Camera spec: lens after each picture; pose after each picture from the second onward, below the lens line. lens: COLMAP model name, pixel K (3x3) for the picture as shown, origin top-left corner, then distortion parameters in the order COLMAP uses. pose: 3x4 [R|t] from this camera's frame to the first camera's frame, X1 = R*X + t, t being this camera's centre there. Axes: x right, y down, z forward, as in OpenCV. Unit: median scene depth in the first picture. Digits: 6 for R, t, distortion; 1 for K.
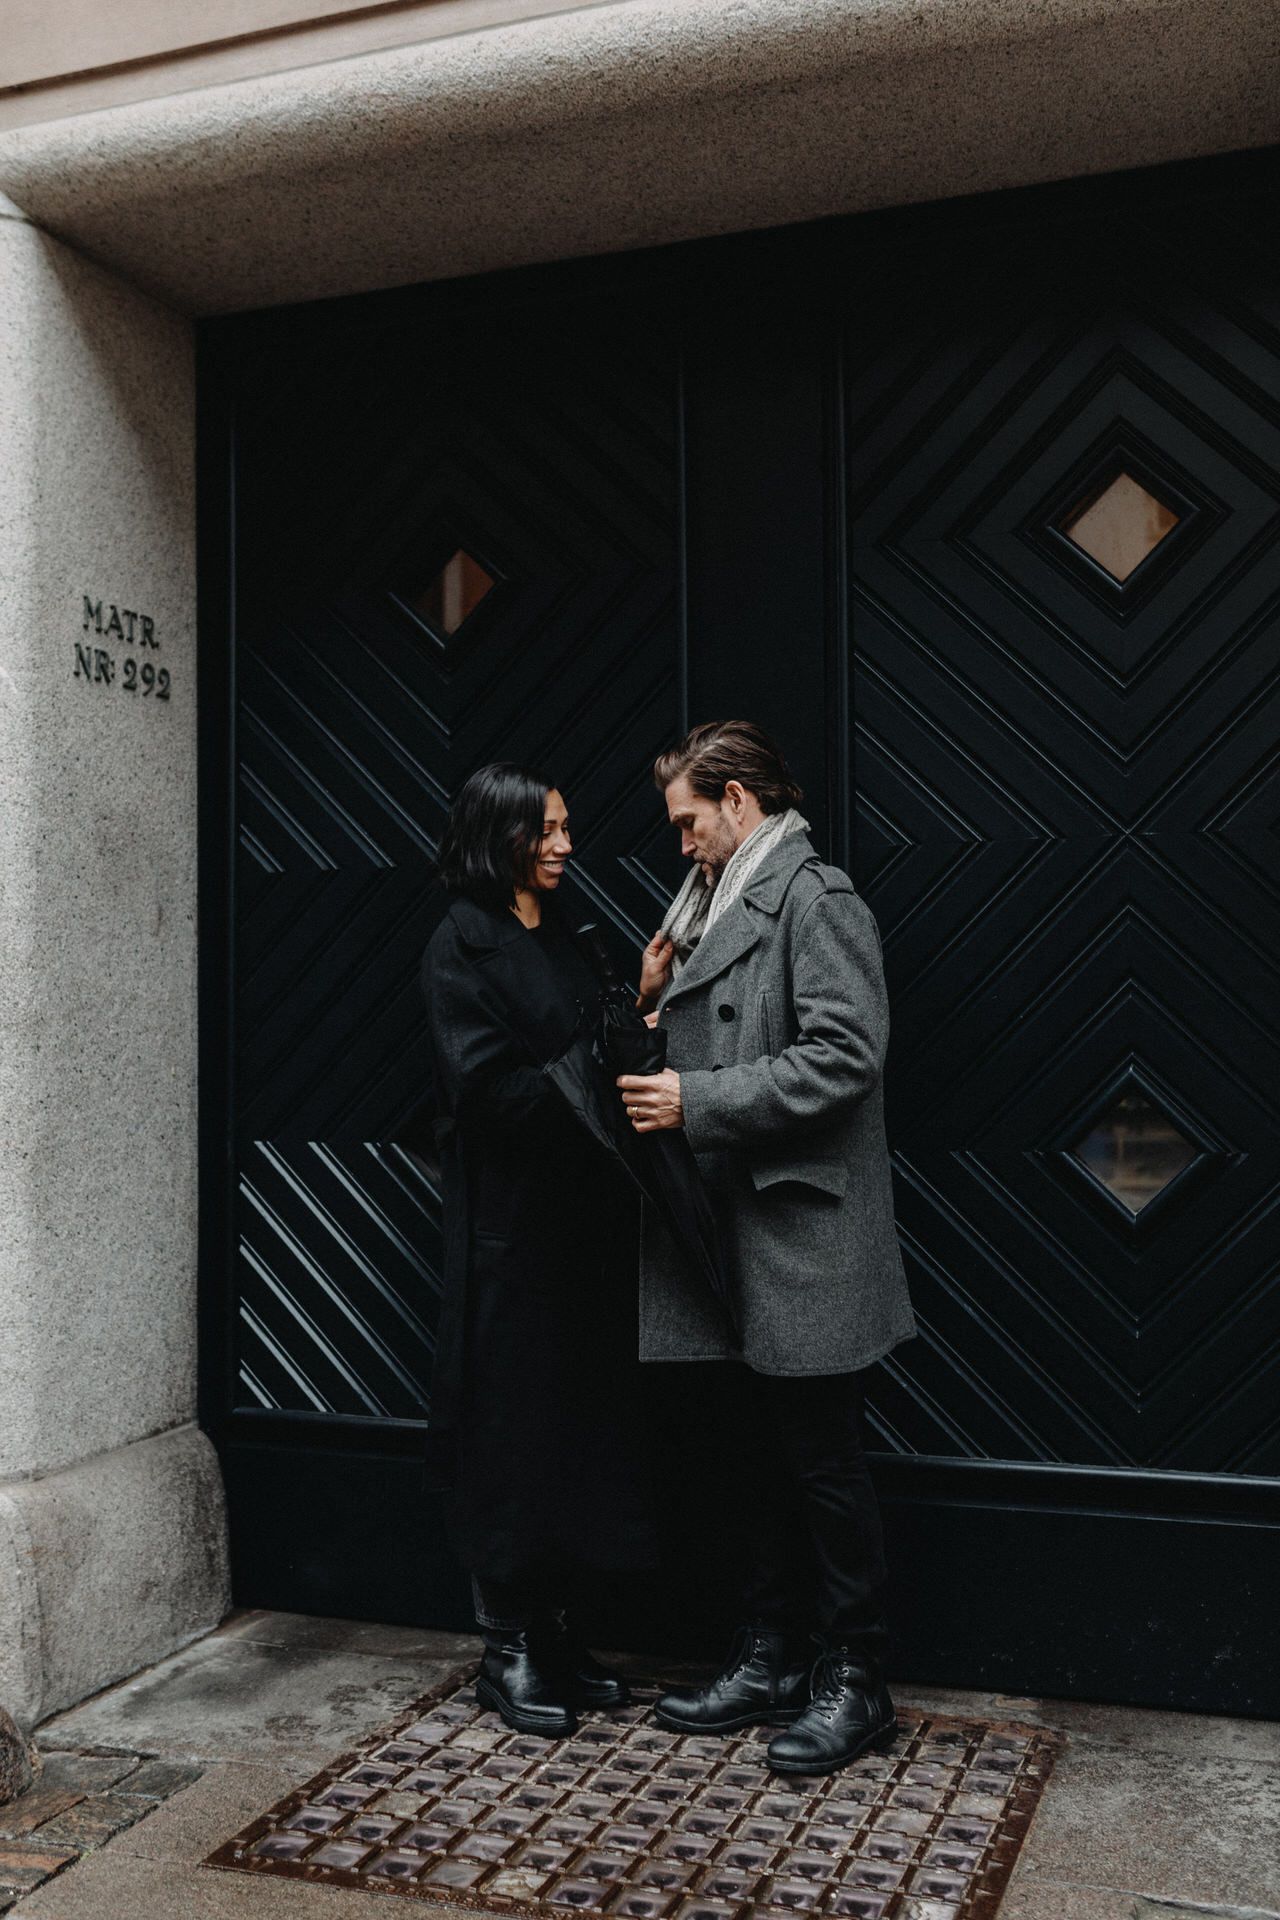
lens RADIAL K [[1904.5, 0, 640.0], [0, 1904.5, 960.0], [0, 0, 1]] dist [-0.006011, 0.001505]
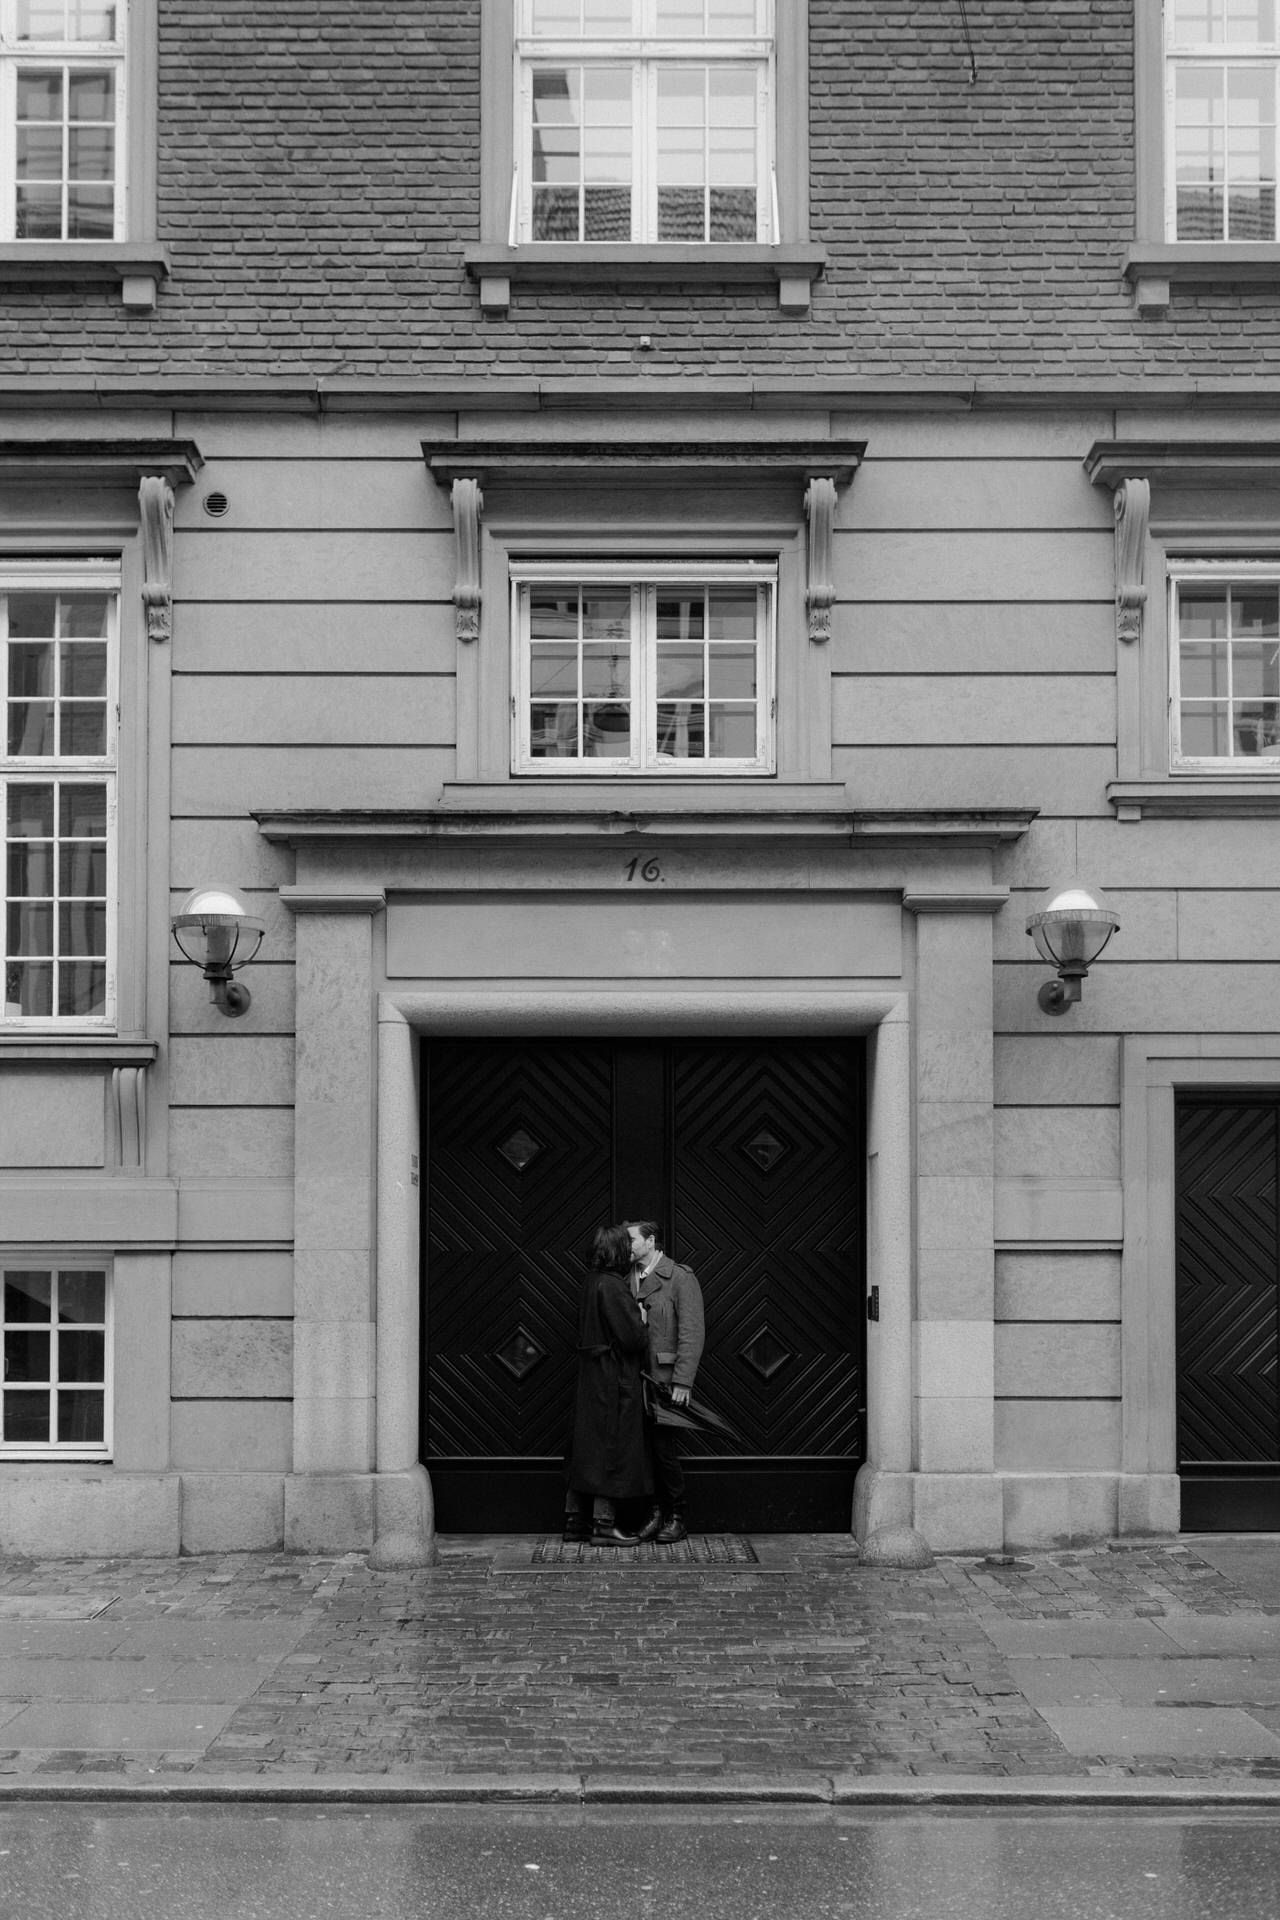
lens RADIAL K [[1904.5, 0, 640.0], [0, 1904.5, 960.0], [0, 0, 1]] dist [-0.006011, 0.001505]
pose [[0.942649, 0.063630, 0.327665, -0.974167], [-0.033202, 0.994668, -0.097639, -0.225498], [-0.332131, 0.081161, 0.939735, -1.876178]]
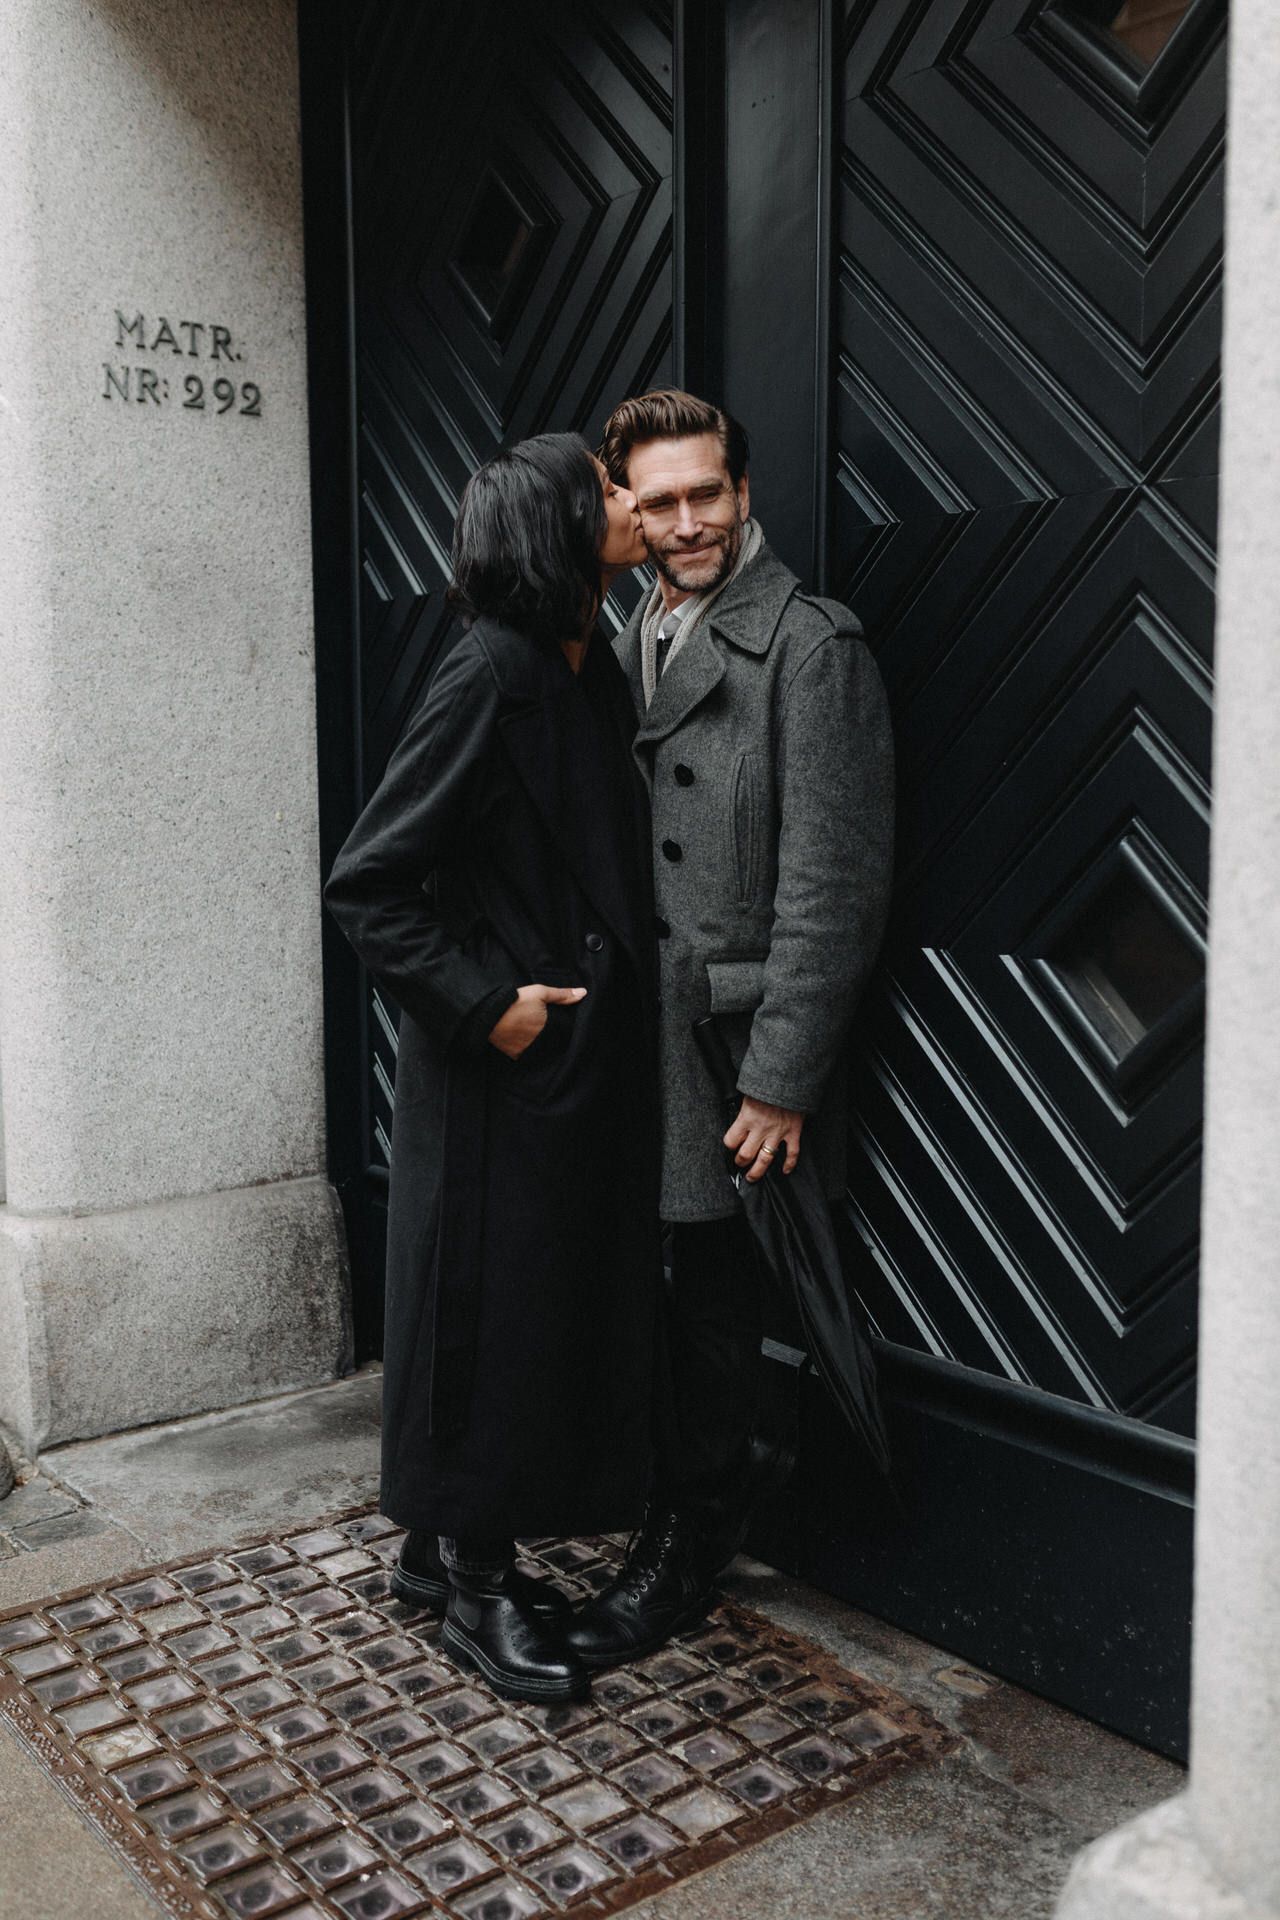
lens RADIAL K [[1810.1, 0, 640.0], [0, 1810.1, 960.0], [0, 0, 1]] dist [-0.008924, 0.014005]
pose [[0.851643, 0.060789, -0.520585, 0.430097], [0.015973, 0.989780, 0.141709, 0.004363], [0.523878, -0.129001, 0.841968, 0.355344]]
